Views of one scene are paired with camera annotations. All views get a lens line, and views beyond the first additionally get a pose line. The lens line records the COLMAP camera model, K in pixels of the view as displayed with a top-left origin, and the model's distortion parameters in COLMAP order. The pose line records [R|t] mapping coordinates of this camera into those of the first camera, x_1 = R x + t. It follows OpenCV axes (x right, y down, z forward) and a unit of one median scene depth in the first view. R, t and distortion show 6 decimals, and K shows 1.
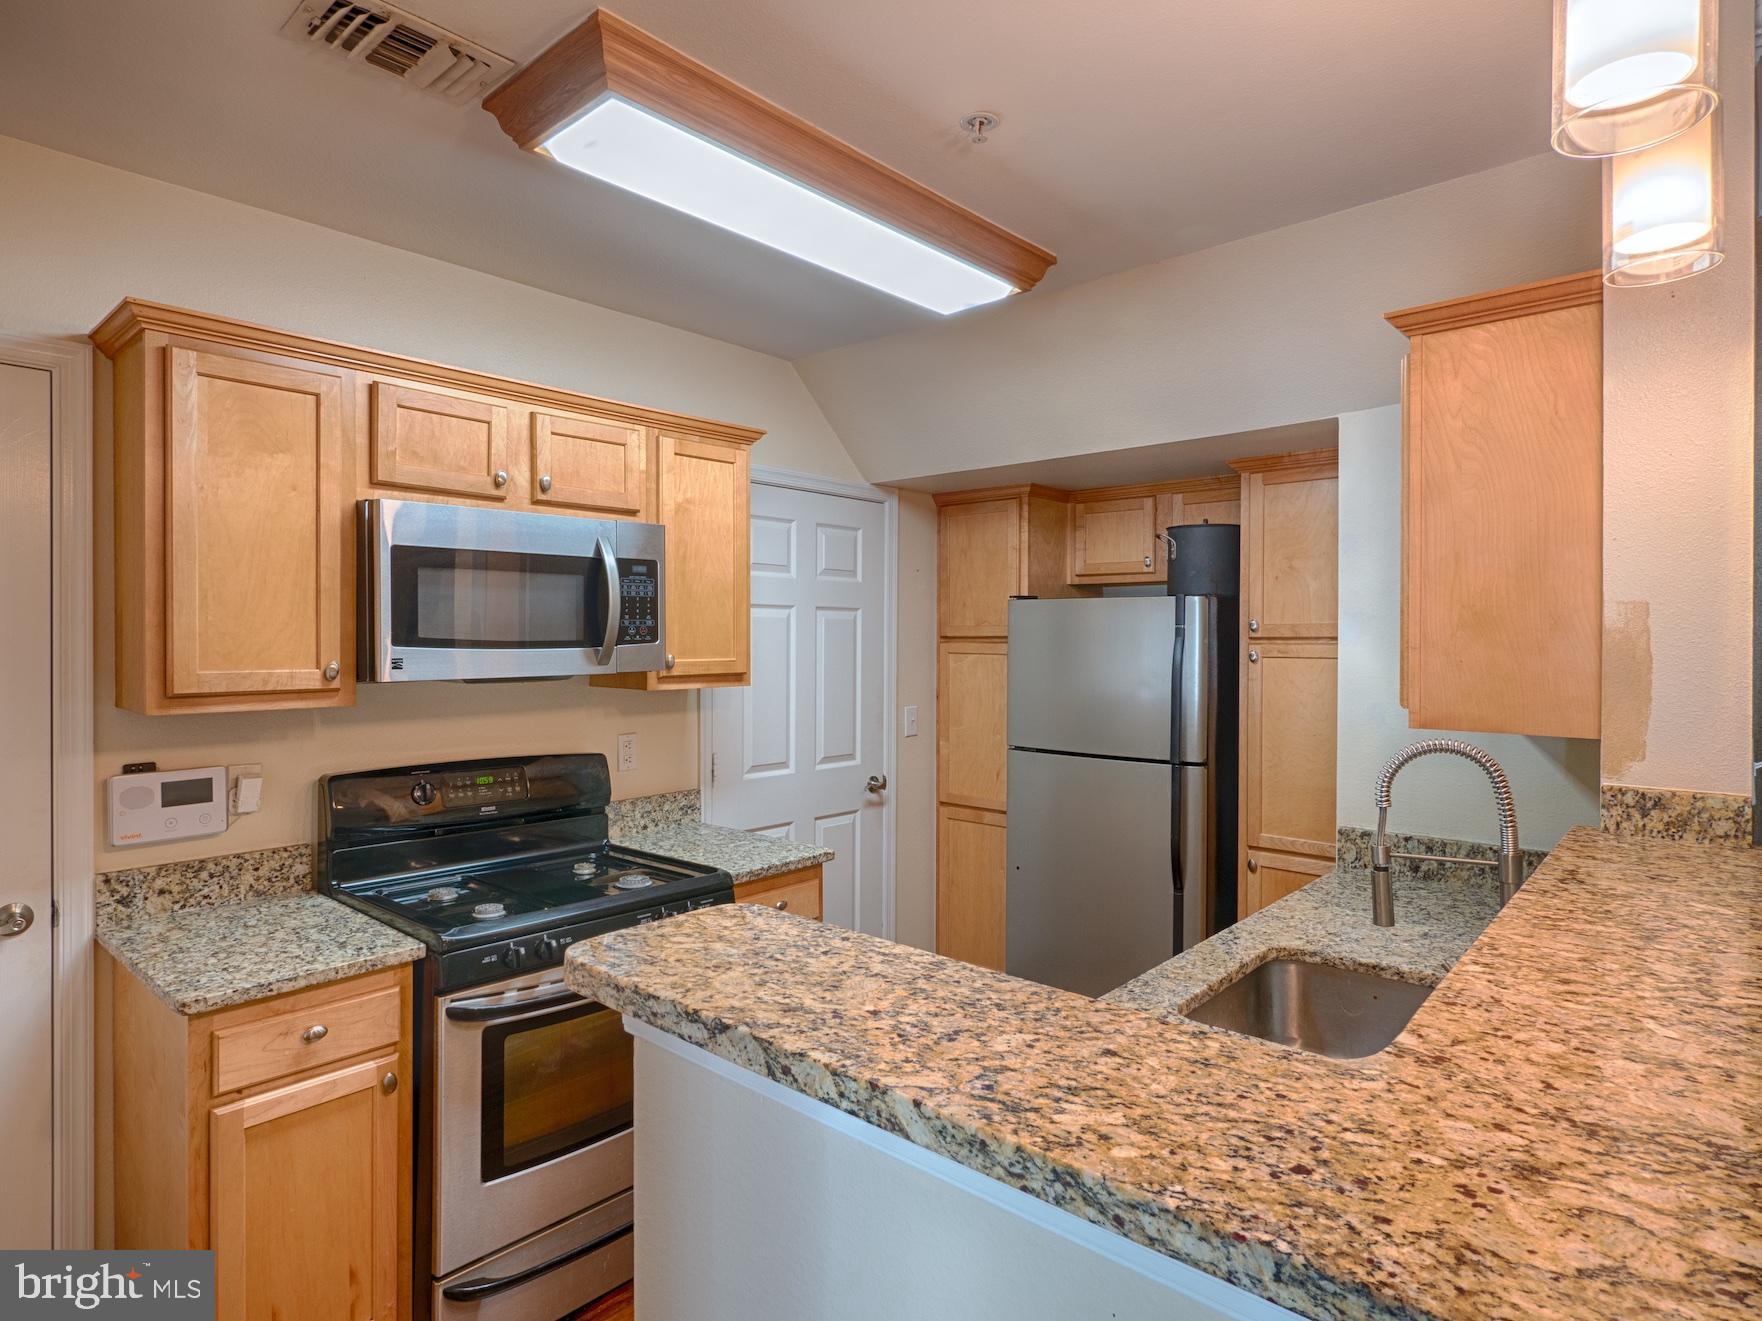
lens RADIAL K [[985.0, 0, 873.5], [0, 985.0, 649.1], [0, 0, 1]] dist [0.000870, 0.000022]
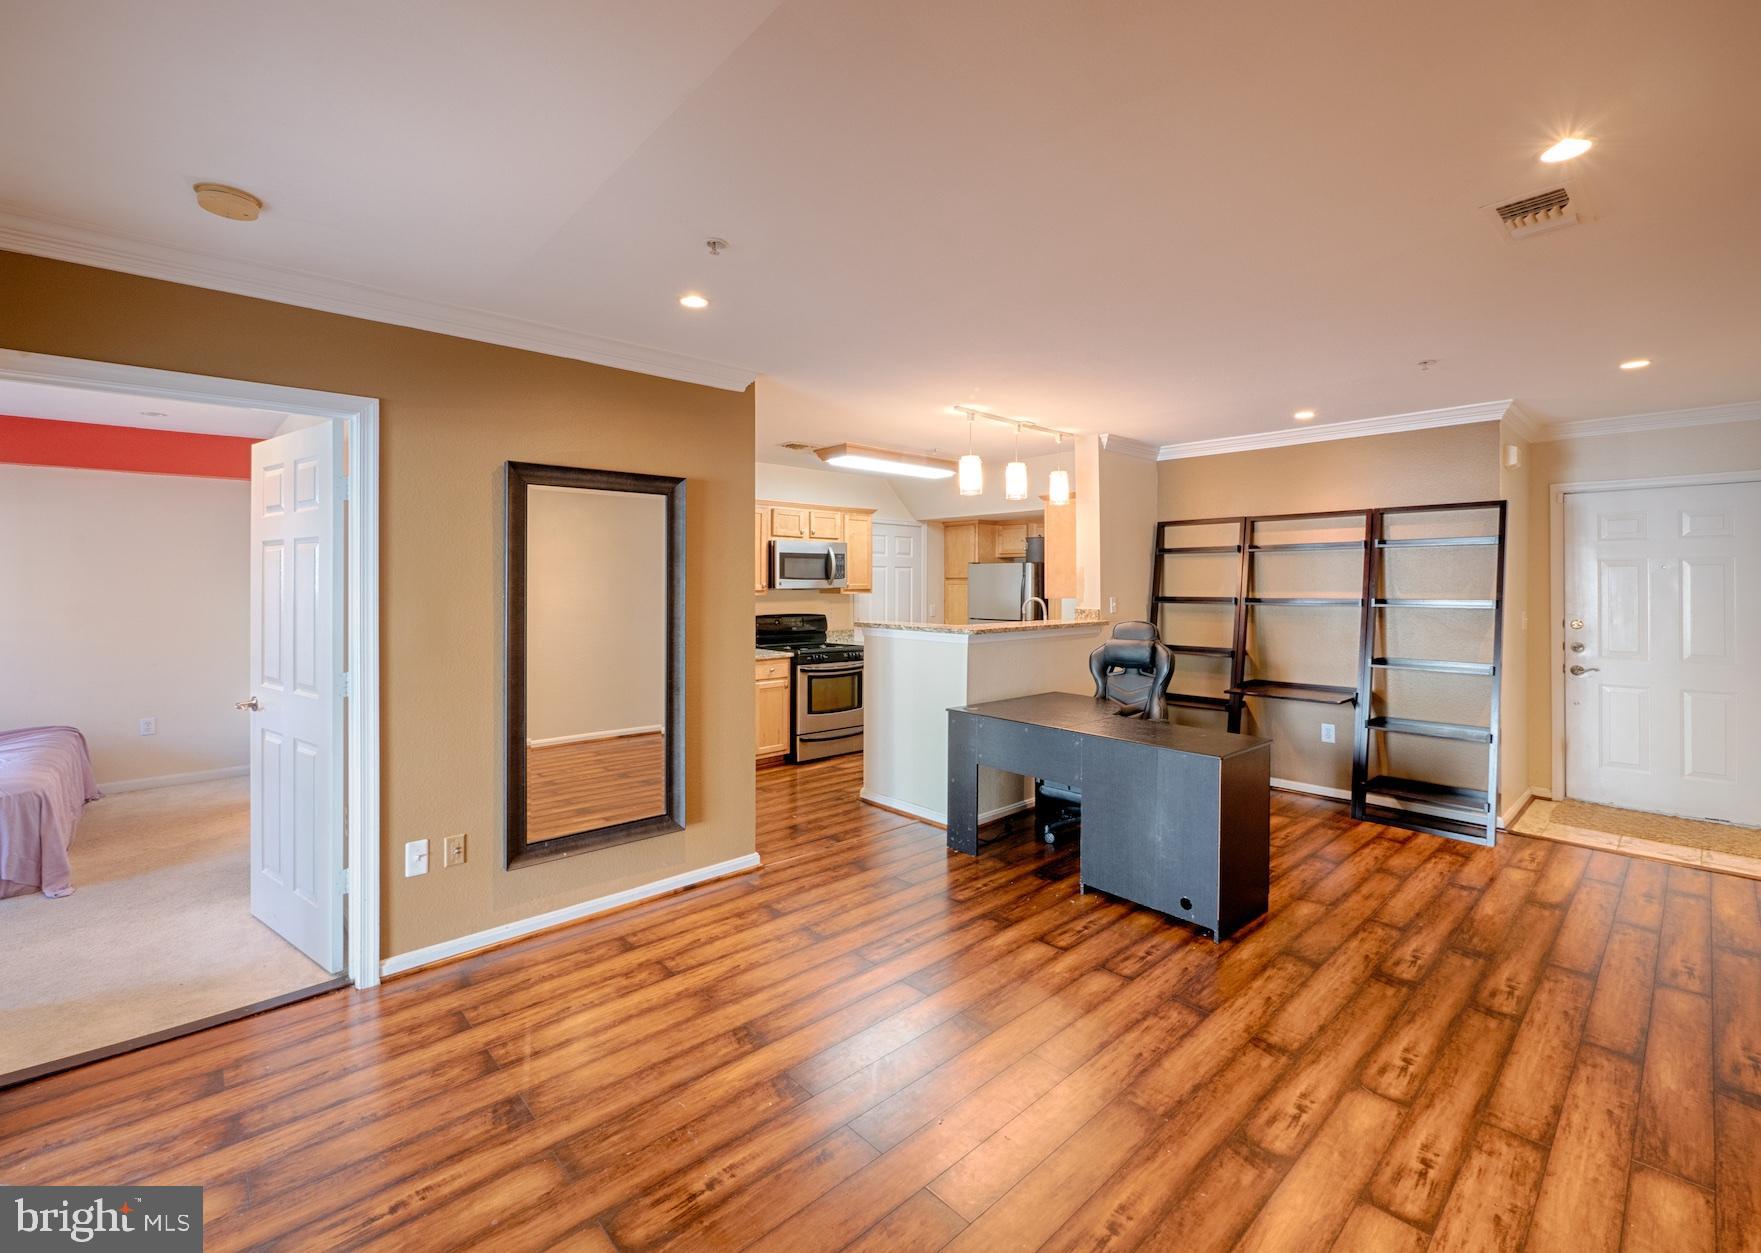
lens RADIAL K [[761.5, 0, 885.0], [0, 761.5, 590.5], [0, 0, 1]] dist [0.000006, -0.000043]
pose [[0.995538, -0.007963, -0.094027, 0.158716], [0.006775, 0.999893, -0.012951, 0.070095], [0.094120, 0.012256, 0.995485, -1.592300]]
